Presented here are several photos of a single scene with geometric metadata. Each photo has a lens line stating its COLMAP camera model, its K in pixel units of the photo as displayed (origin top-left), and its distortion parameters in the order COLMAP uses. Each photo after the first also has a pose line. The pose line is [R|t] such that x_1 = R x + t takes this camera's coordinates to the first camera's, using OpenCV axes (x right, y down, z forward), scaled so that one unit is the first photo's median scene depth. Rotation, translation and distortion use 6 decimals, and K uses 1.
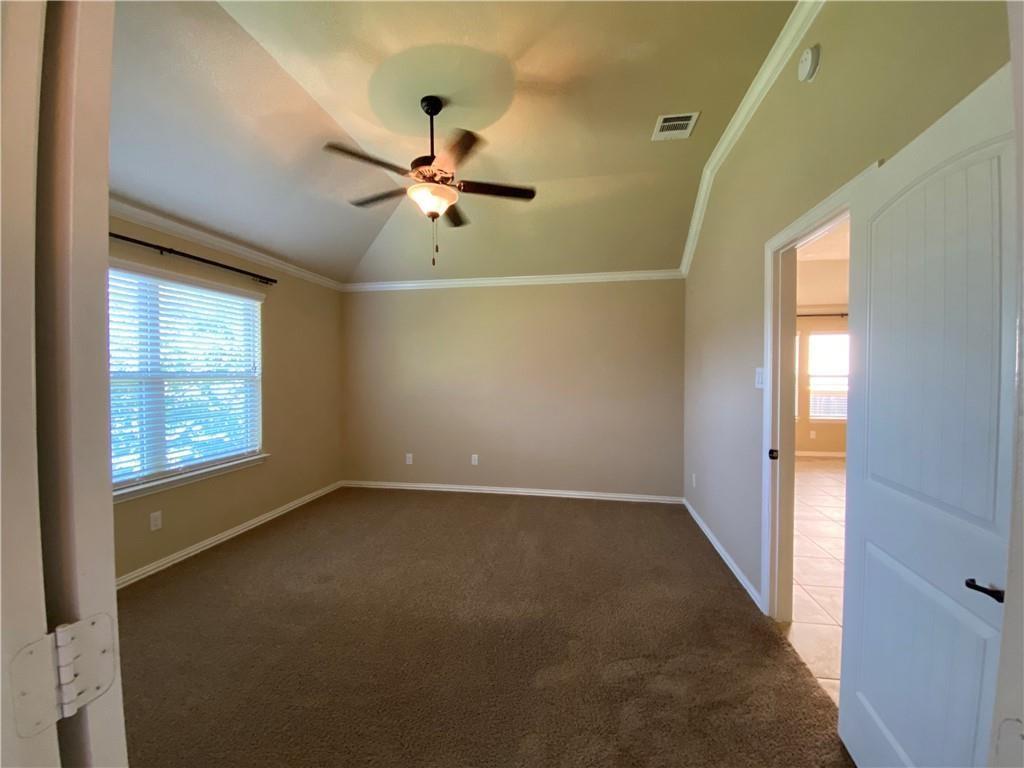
lens RADIAL K [[412.2, 0, 508.2], [0, 412.2, 382.4], [0, 0, 1]] dist [0.004014, -0.000932]
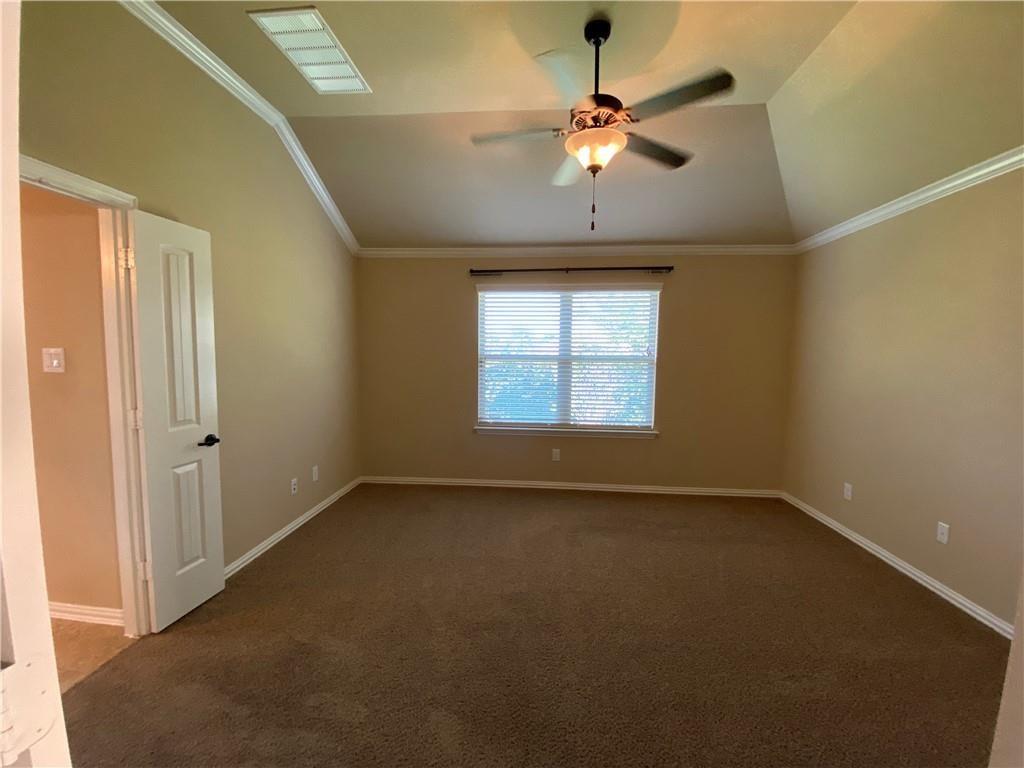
lens RADIAL K [[412.2, 0, 510.1], [0, 412.2, 384.2], [0, 0, 1]] dist [0.004014, -0.000932]
pose [[0.086273, 0.074508, -0.993482, 0.484987], [-0.029565, 0.996952, 0.072201, -0.019561], [0.995833, 0.023143, 0.088213, 0.559206]]
